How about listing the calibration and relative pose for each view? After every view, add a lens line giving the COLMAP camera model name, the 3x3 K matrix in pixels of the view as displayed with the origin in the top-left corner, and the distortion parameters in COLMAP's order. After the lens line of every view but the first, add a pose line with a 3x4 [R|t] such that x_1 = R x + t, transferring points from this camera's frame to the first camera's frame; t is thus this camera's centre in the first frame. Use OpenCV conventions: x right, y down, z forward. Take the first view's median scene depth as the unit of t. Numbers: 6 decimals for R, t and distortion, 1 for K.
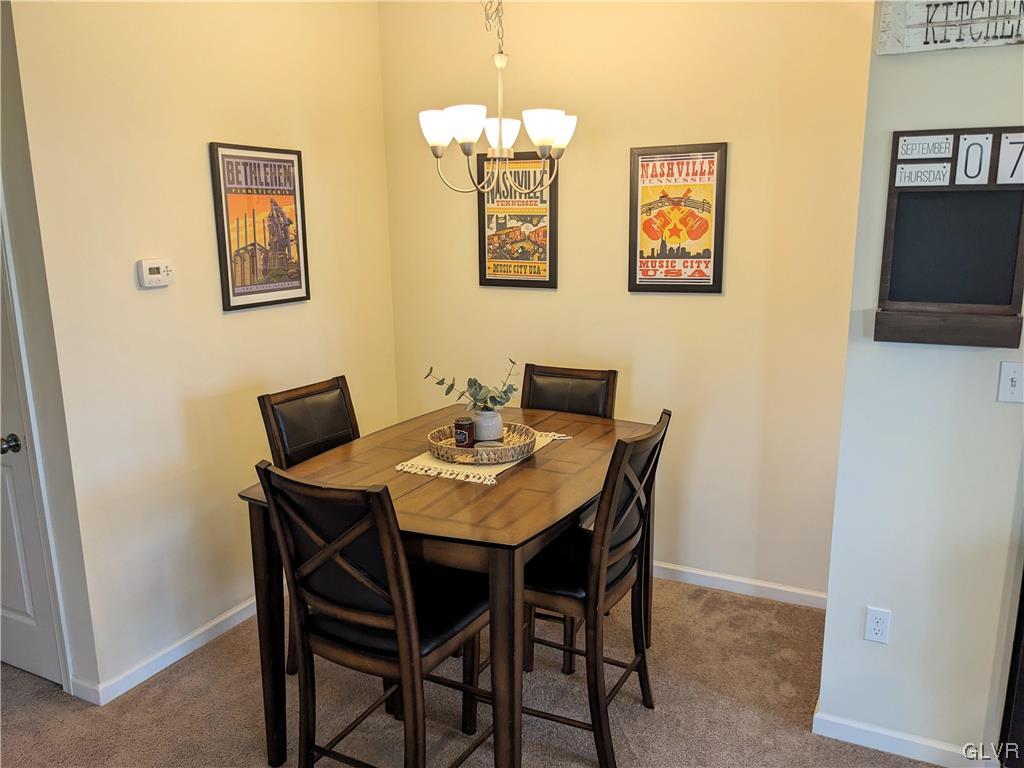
lens RADIAL K [[813.9, 0, 518.9], [0, 813.9, 403.6], [0, 0, 1]] dist [0.008768, -0.027258]
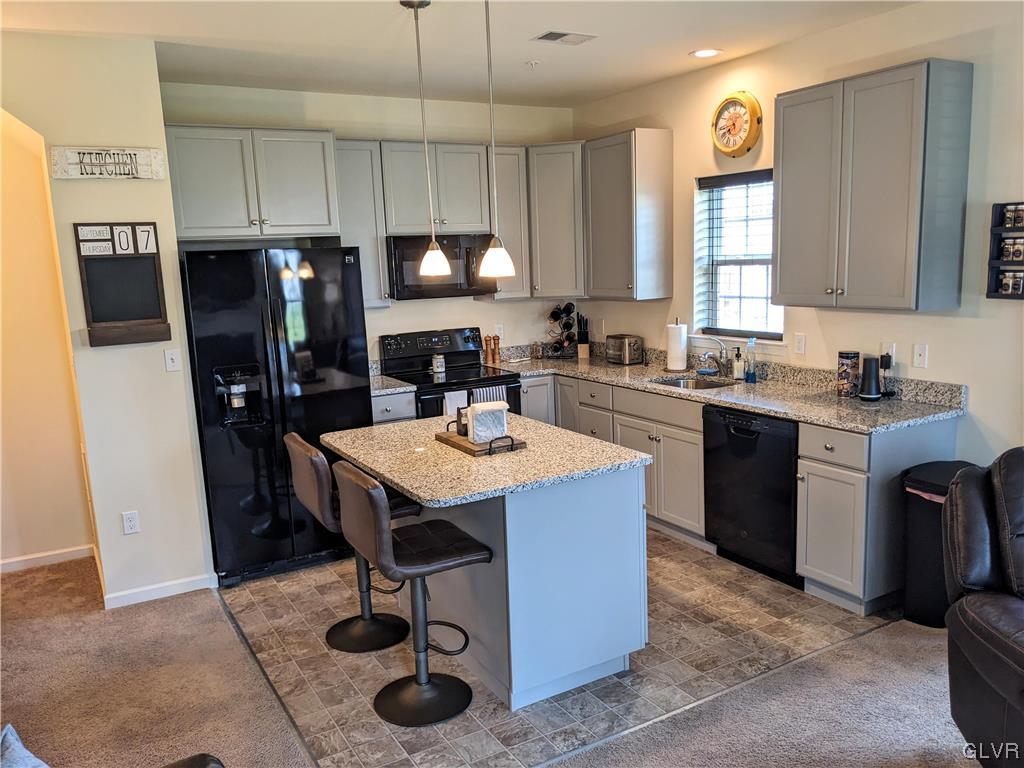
lens RADIAL K [[813.9, 0, 513.9], [0, 813.9, 386.9], [0, 0, 1]] dist [0.008768, -0.027258]
pose [[0.552716, -0.150780, 0.819616, -0.474636], [0.223135, 0.974363, 0.028775, 0.151634], [-0.802942, 0.166981, 0.572190, -0.647485]]
